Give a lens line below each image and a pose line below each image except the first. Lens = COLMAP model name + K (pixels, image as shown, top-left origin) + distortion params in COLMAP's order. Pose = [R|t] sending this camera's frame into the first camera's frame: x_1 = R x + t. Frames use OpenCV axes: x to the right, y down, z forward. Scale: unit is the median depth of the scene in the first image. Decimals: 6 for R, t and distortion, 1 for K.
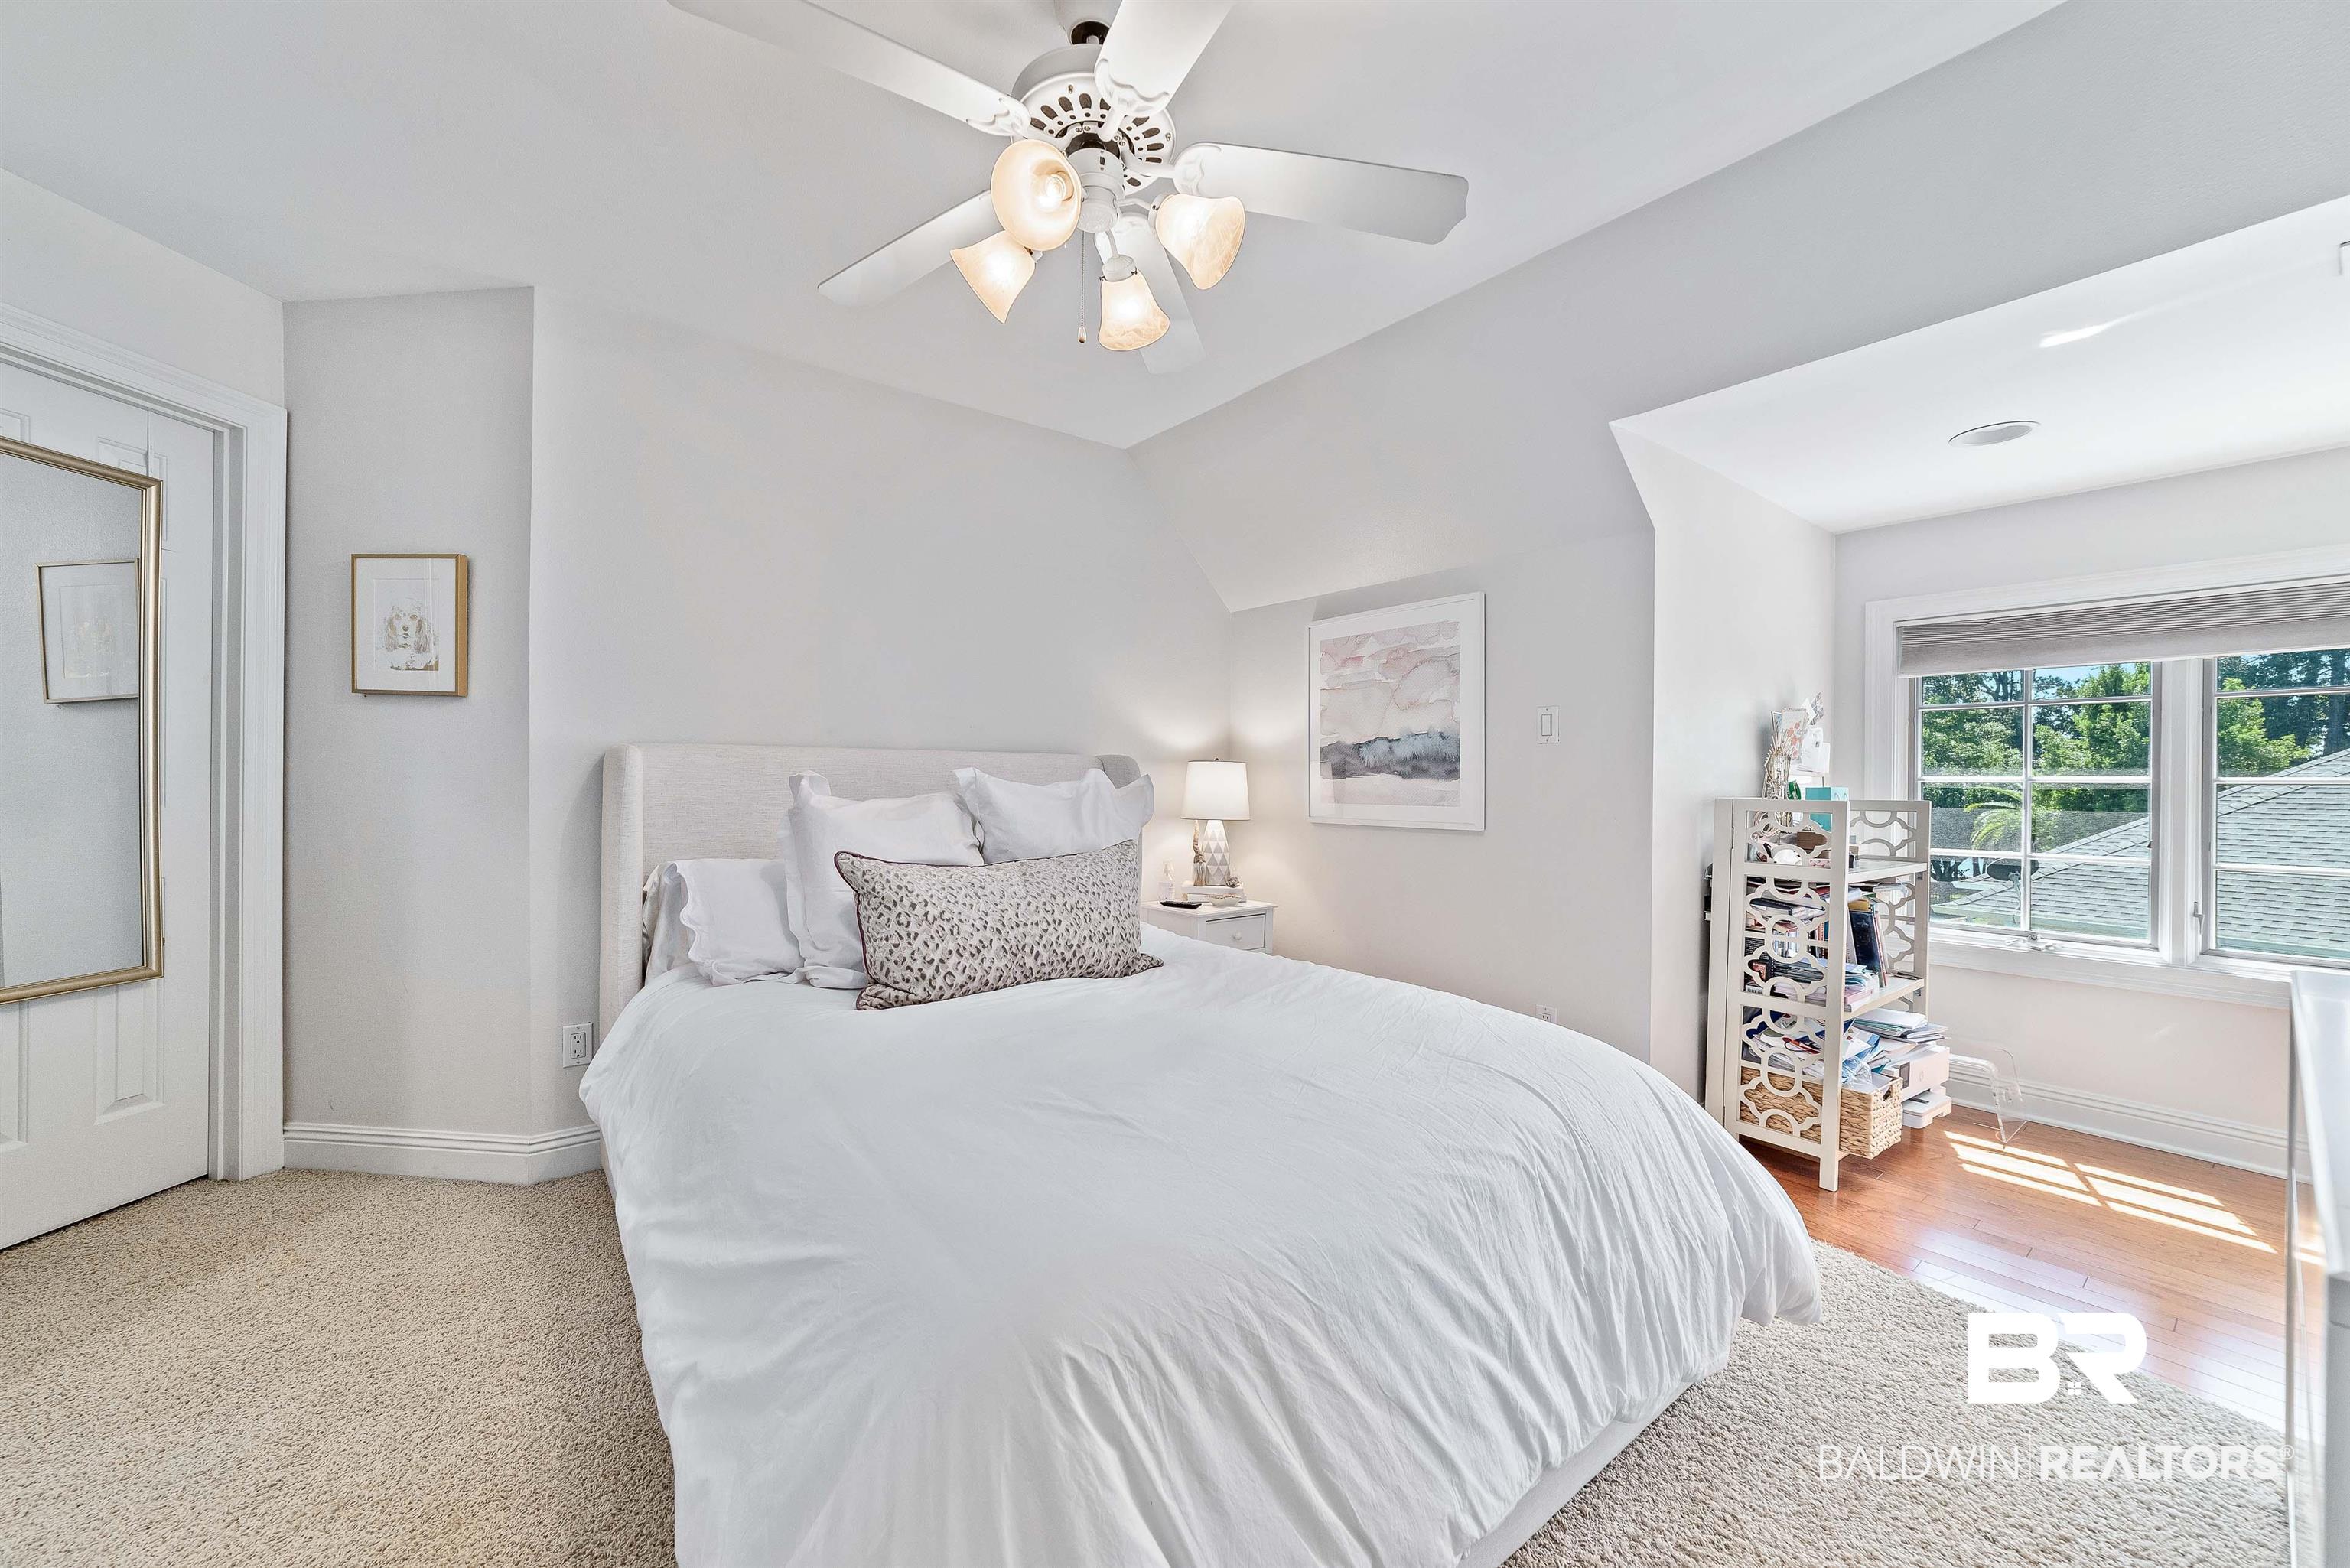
lens RADIAL K [[905.5, 0, 1187.3], [0, 905.5, 785.0], [0, 0, 1]] dist [-0.013157, 0.000724]
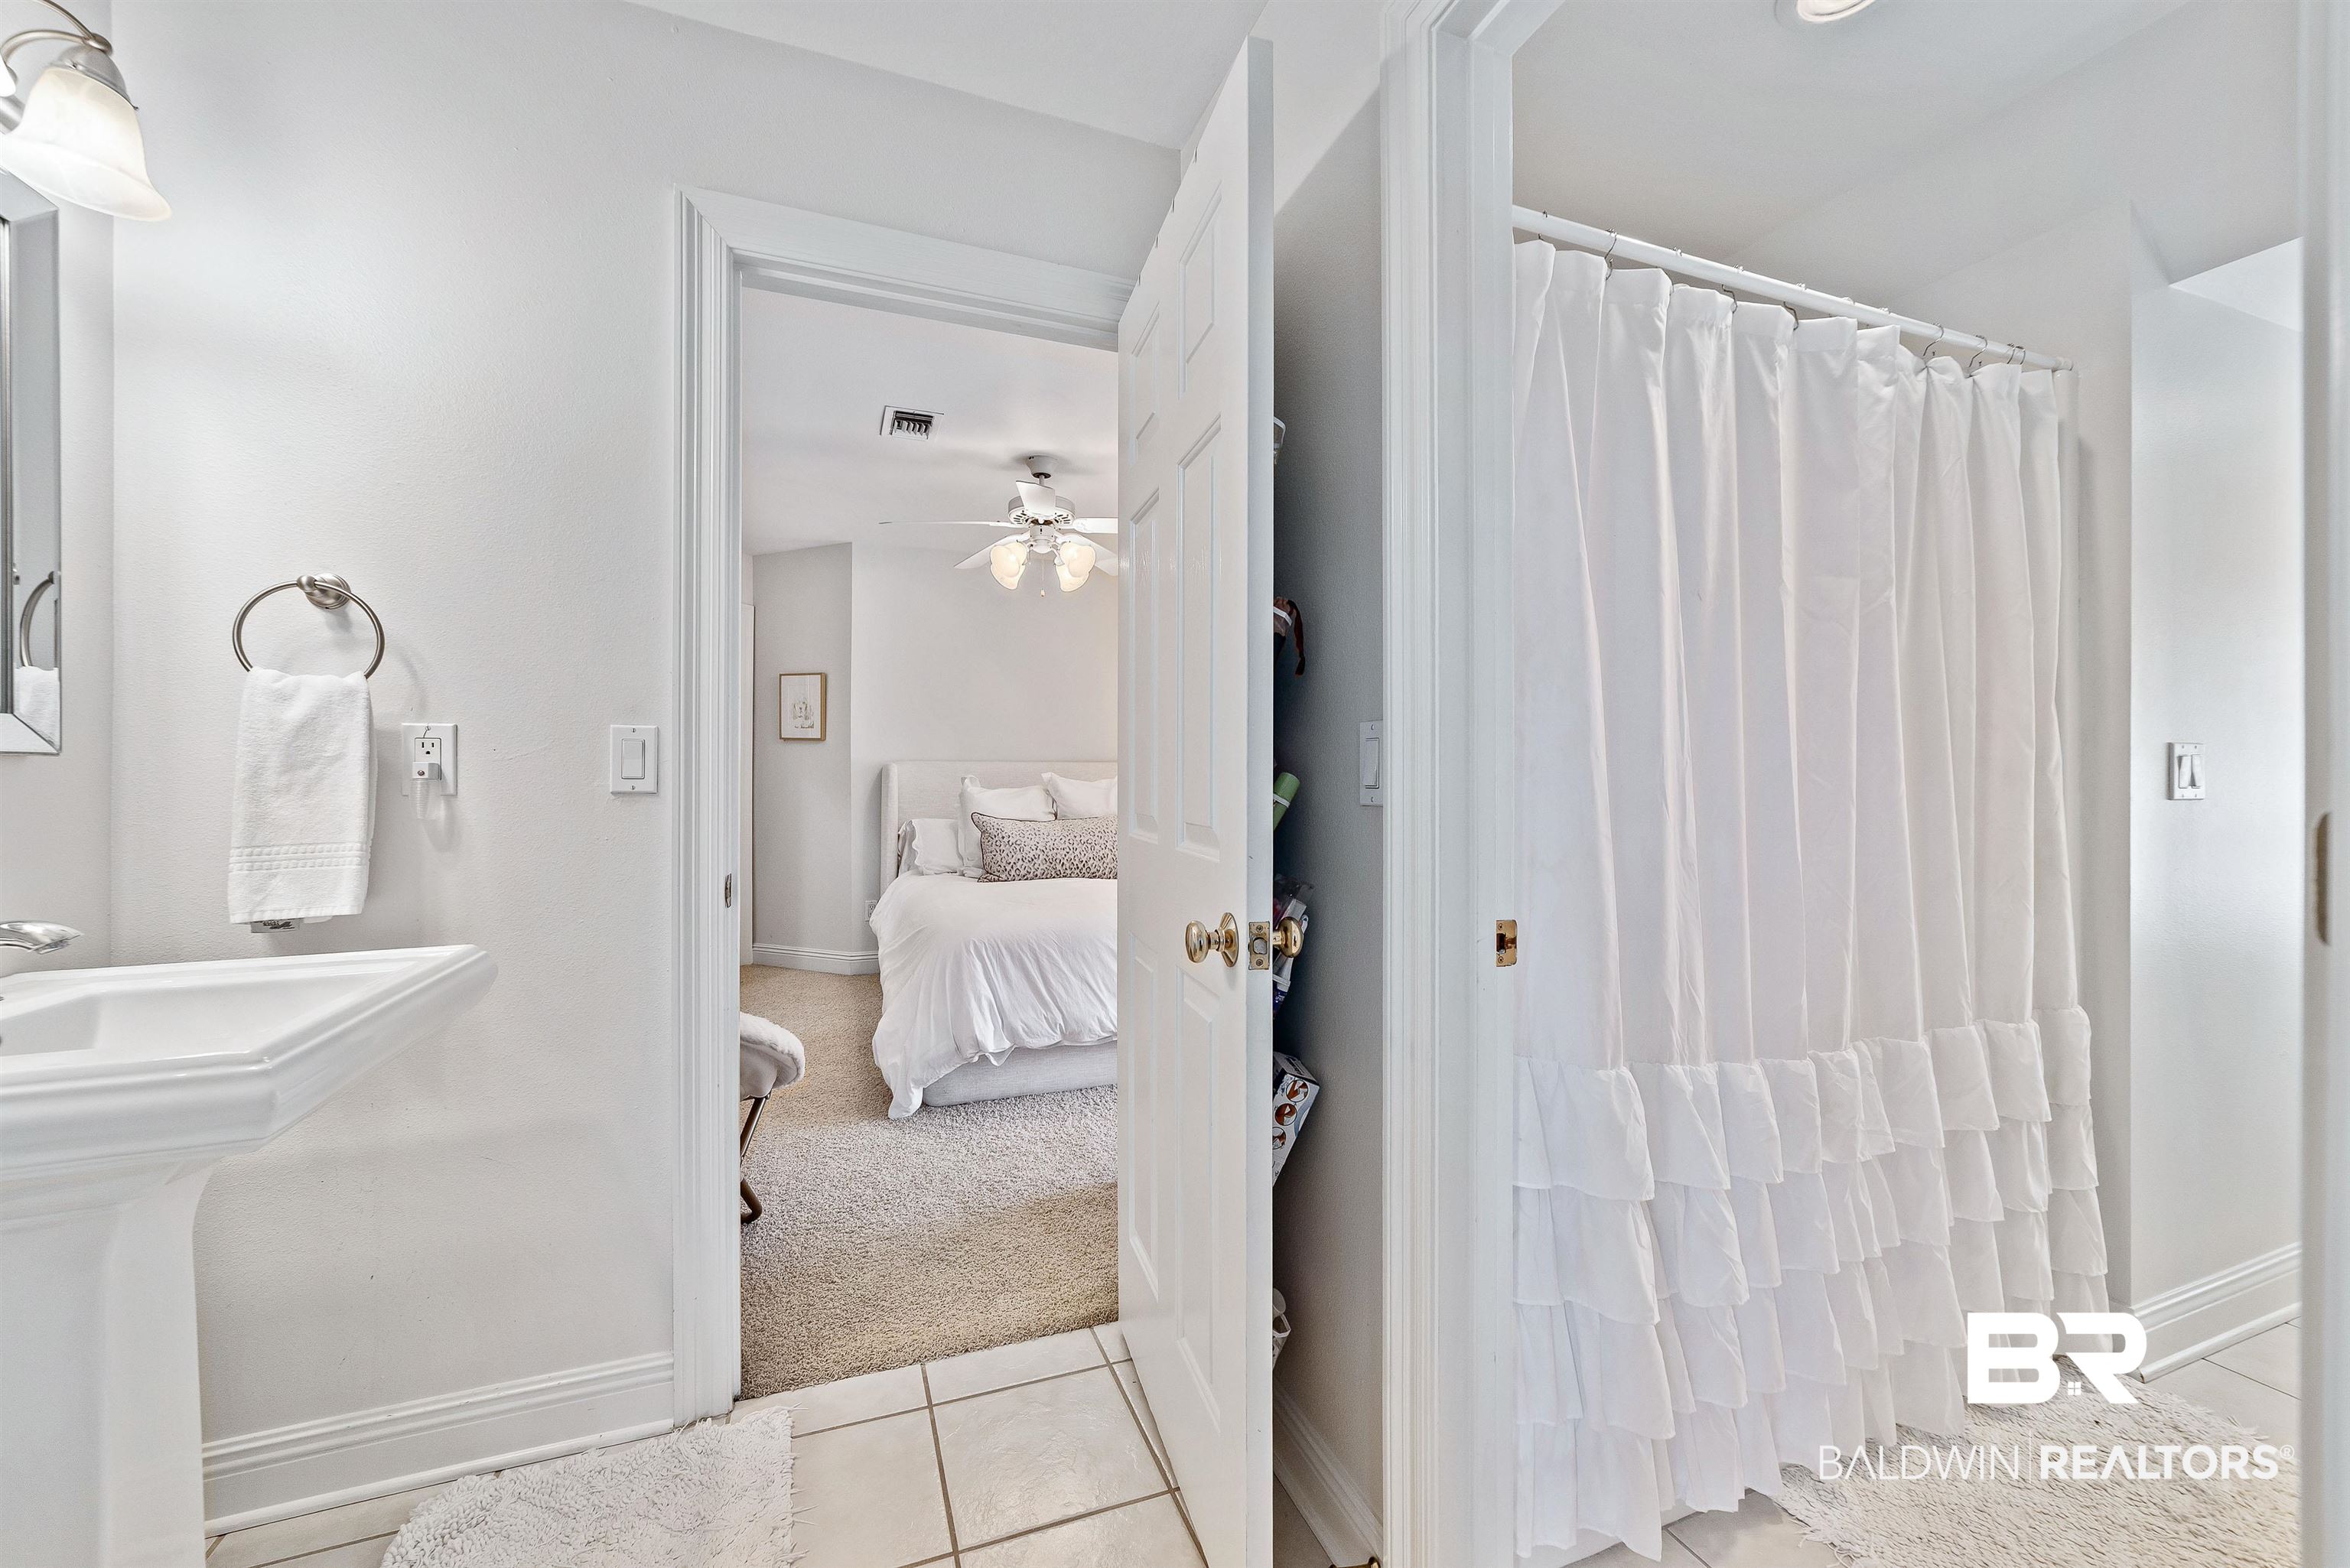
lens RADIAL K [[905.5, 0, 1173.0], [0, 905.5, 766.8], [0, 0, 1]] dist [-0.013157, 0.000724]
pose [[0.954477, -0.012140, -0.298039, 0.582017], [0.006547, 0.999783, -0.019756, 0.009330], [0.298214, 0.016905, 0.954349, -0.747459]]
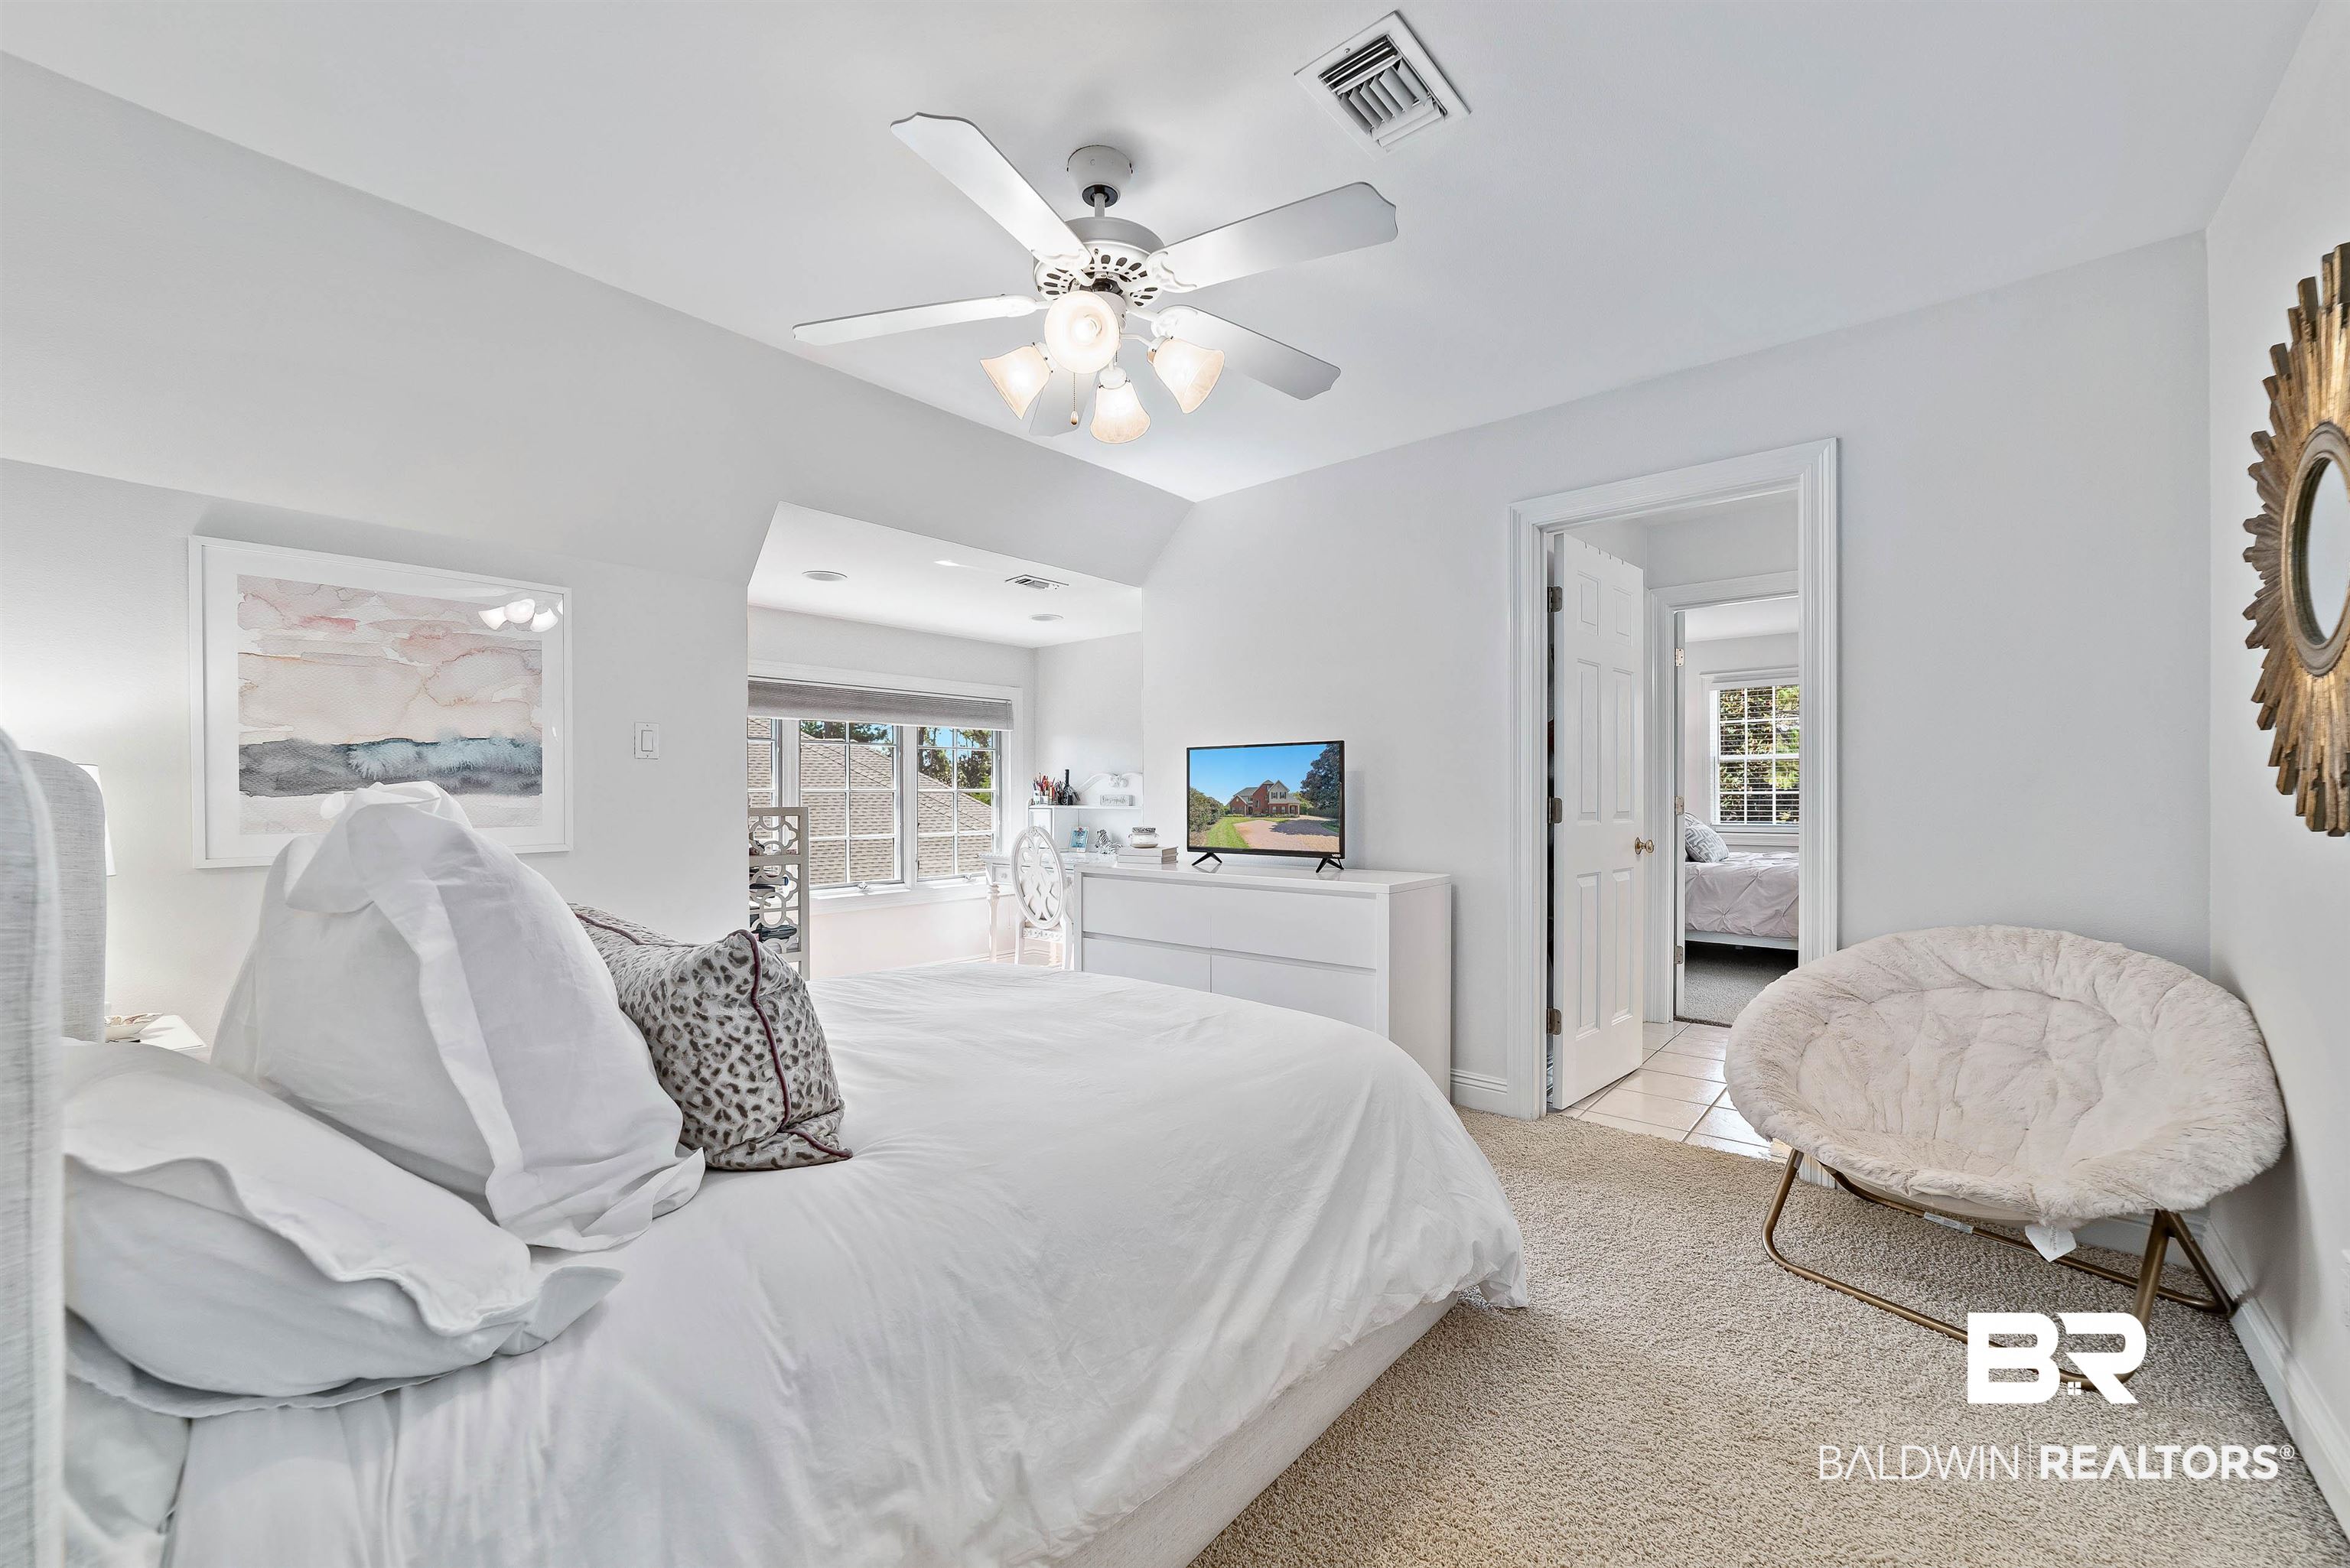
lens RADIAL K [[905.5, 0, 1167.7], [0, 905.5, 789.6], [0, 0, 1]] dist [-0.013157, 0.000724]
pose [[-0.172287, -0.006621, 0.985025, -0.812554], [0.006417, 0.999949, 0.007844, -0.017298], [-0.985026, 0.007673, -0.172236, 0.679501]]
